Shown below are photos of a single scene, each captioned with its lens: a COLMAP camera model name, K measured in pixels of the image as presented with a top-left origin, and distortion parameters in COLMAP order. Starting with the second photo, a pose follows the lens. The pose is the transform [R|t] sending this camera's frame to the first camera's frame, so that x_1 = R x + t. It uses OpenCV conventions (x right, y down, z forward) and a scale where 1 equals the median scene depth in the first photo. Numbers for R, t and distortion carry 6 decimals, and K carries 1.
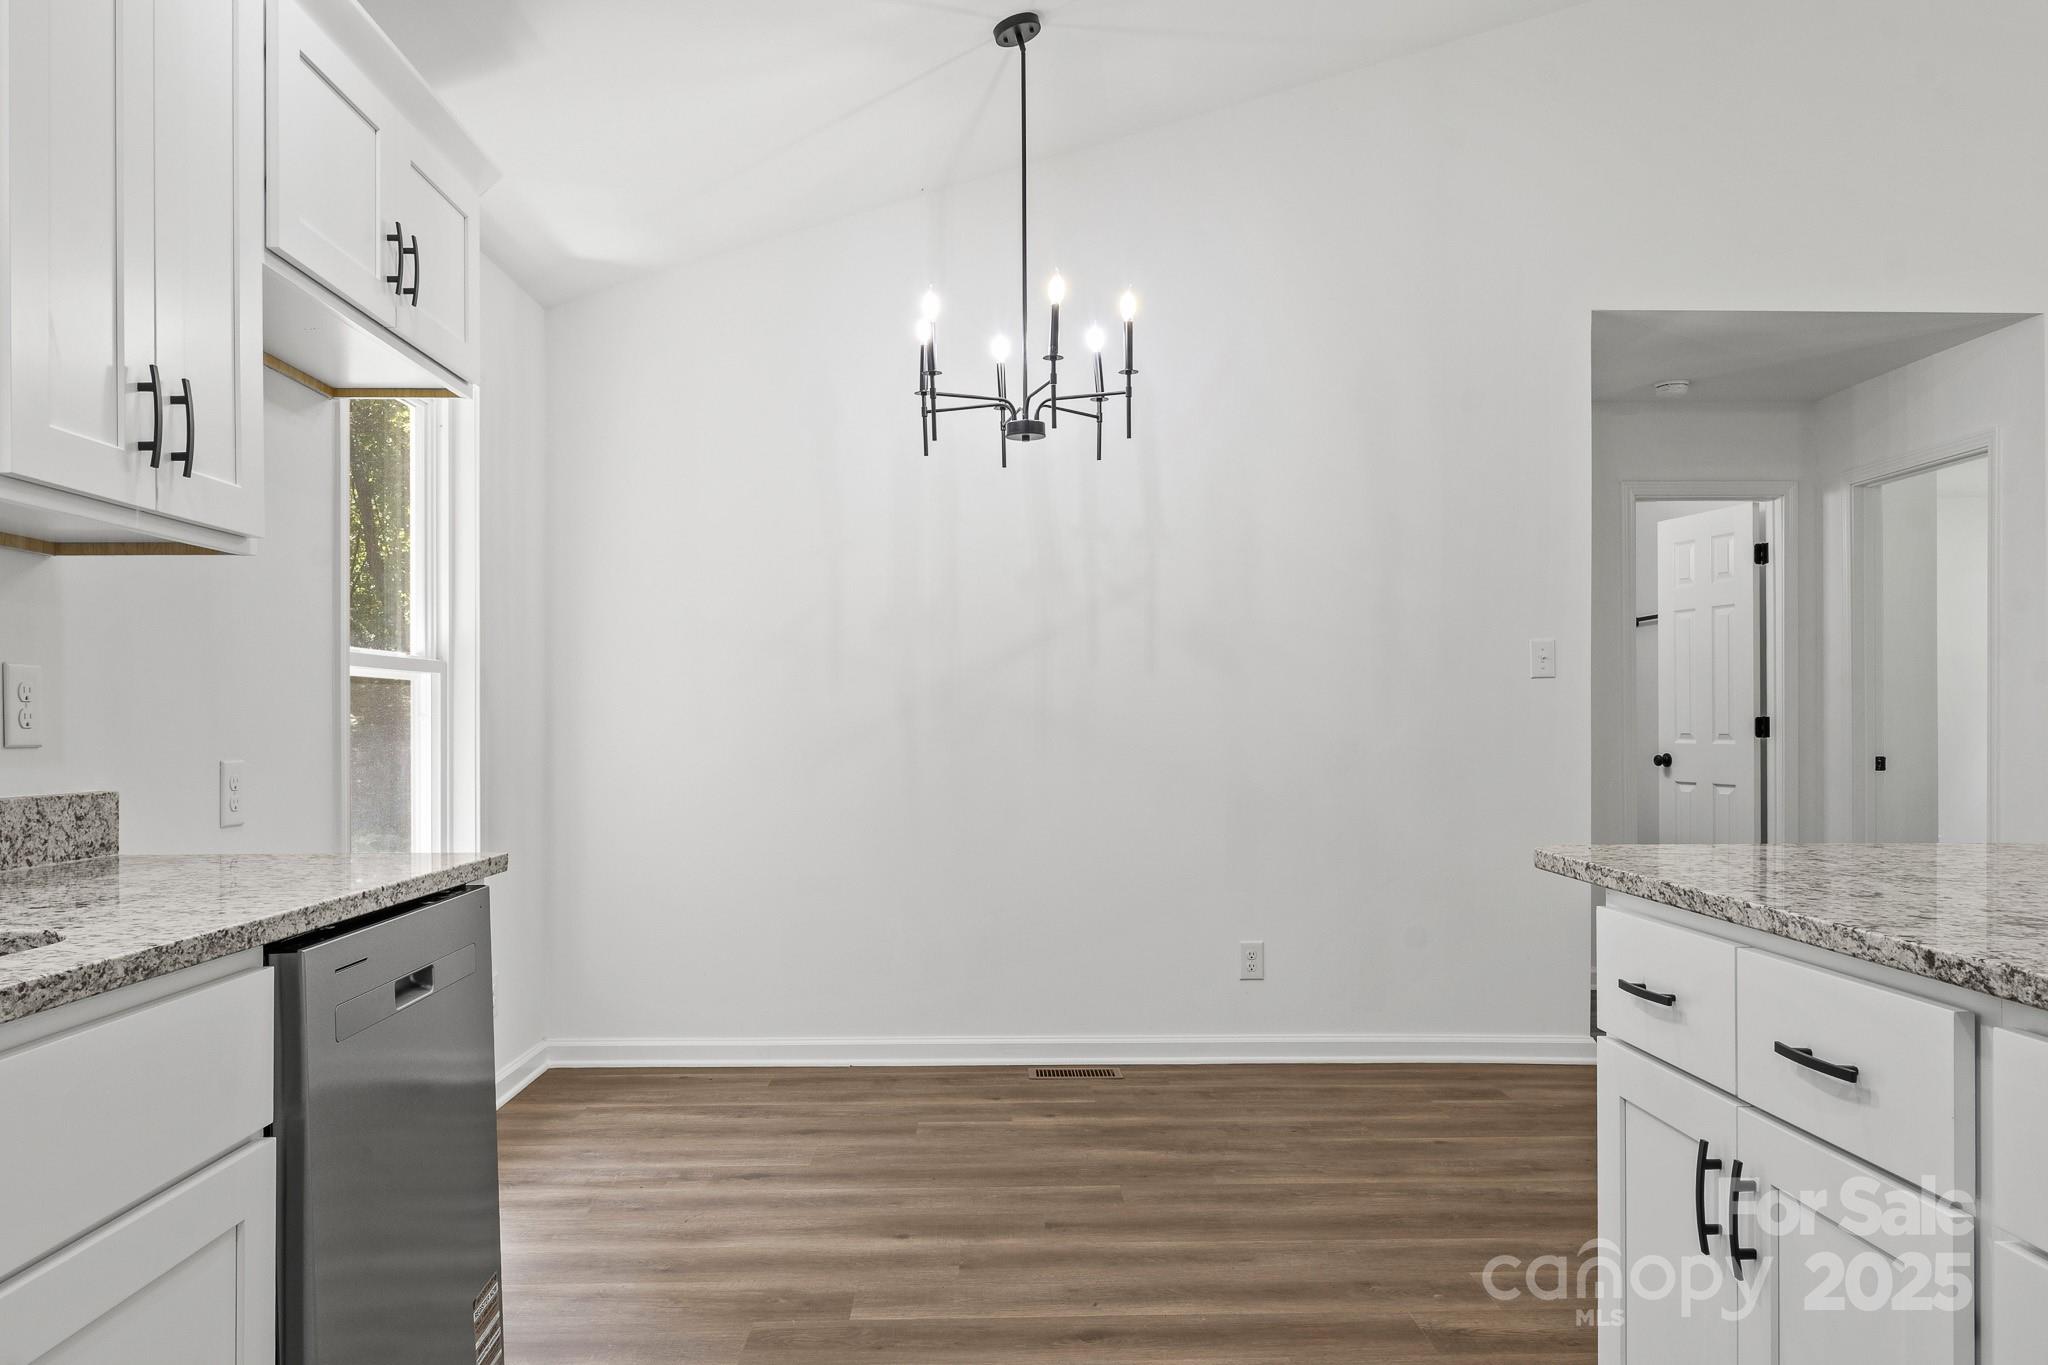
lens RADIAL K [[1398.6, 0, 1020.3], [0, 1398.6, 714.1], [0, 0, 1]] dist [0.027636, -0.030568]
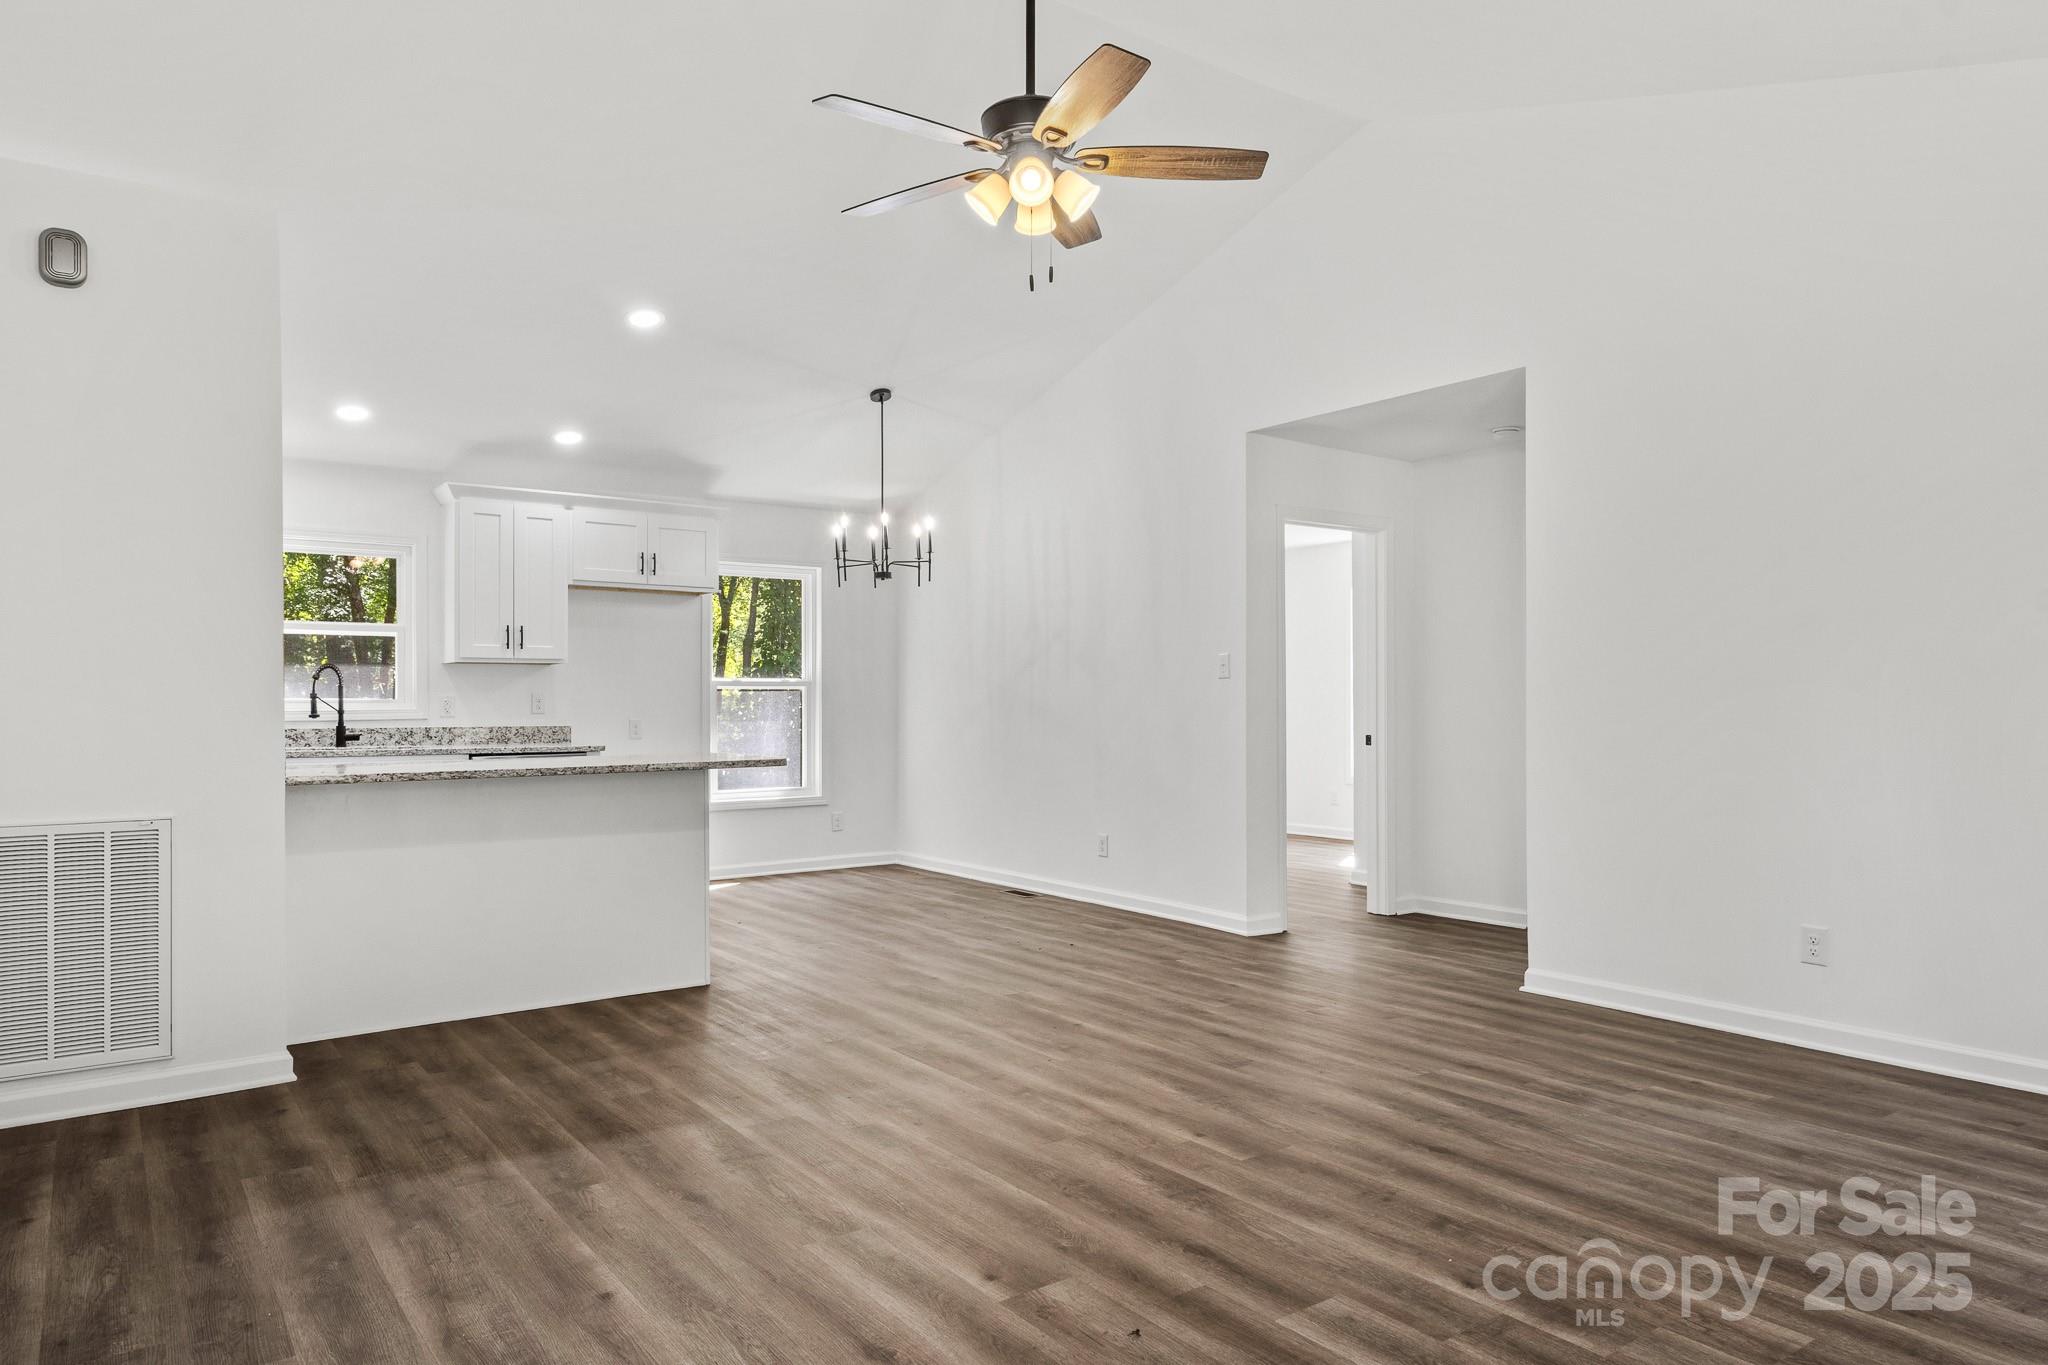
lens RADIAL K [[1281.8, 0, 1013.8], [0, 1281.8, 691.4], [0, 0, 1]] dist [0.001367, -0.002277]
pose [[0.564954, -0.007527, -0.825088, 1.928628], [0.005189, 0.999971, -0.005570, -0.007997], [0.825106, -0.001134, 0.564976, 0.034971]]
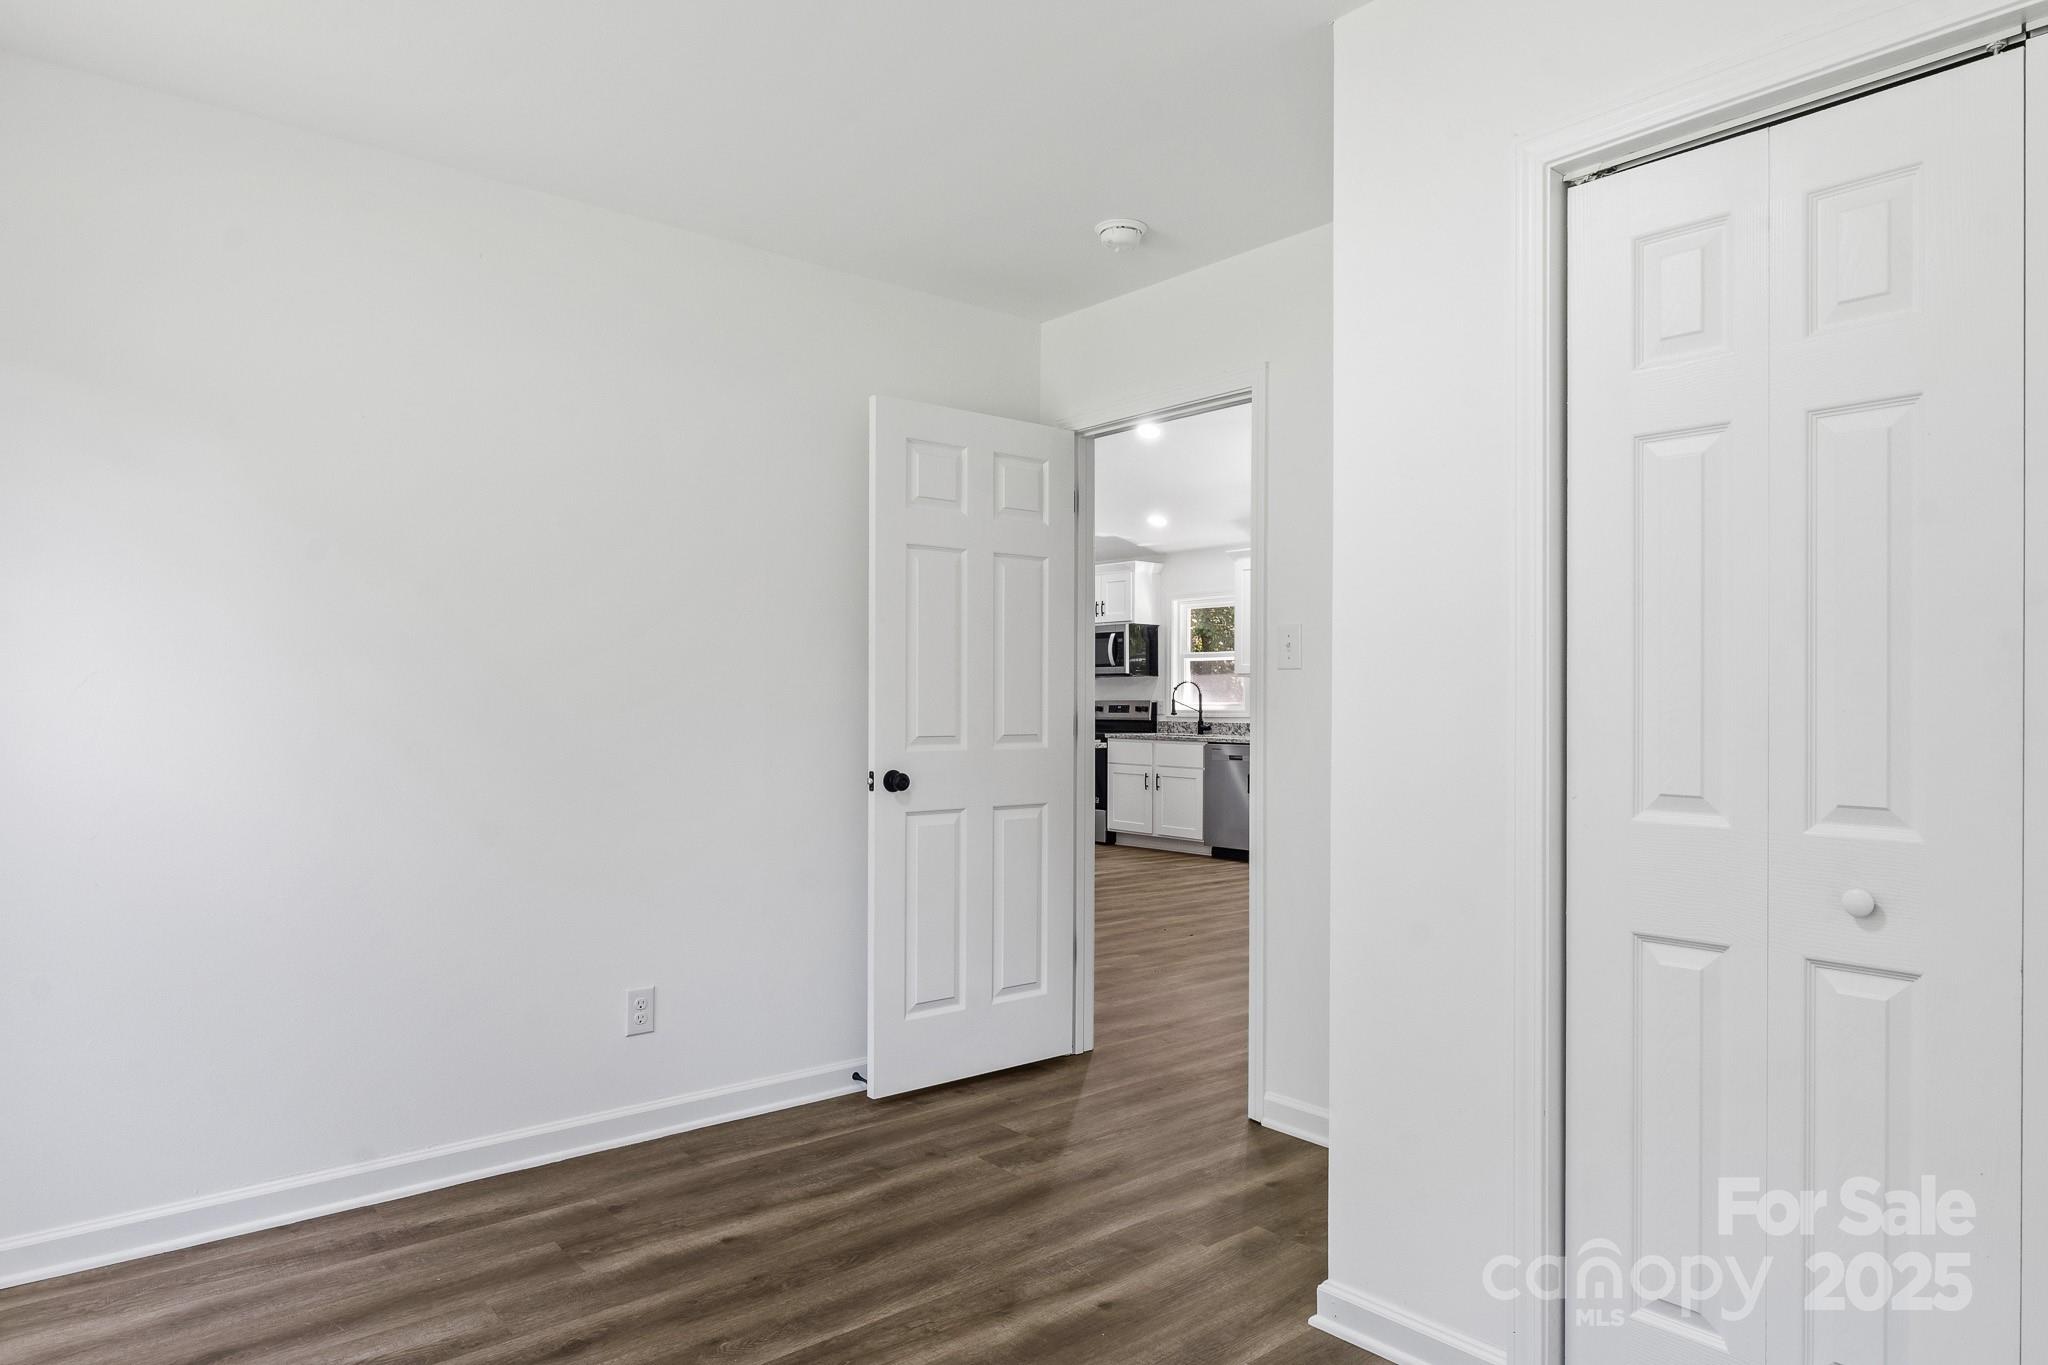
lens RADIAL K [[1252.9, 0, 995.4], [0, 1252.9, 701.2], [0, 0, 1]] dist [-0.002170, -0.000729]
pose [[-0.786415, 0.001110, -0.617697, 1.901097], [0.001844, 0.999998, -0.000551, -0.016530], [0.617695, -0.001572, -0.786416, 2.433263]]
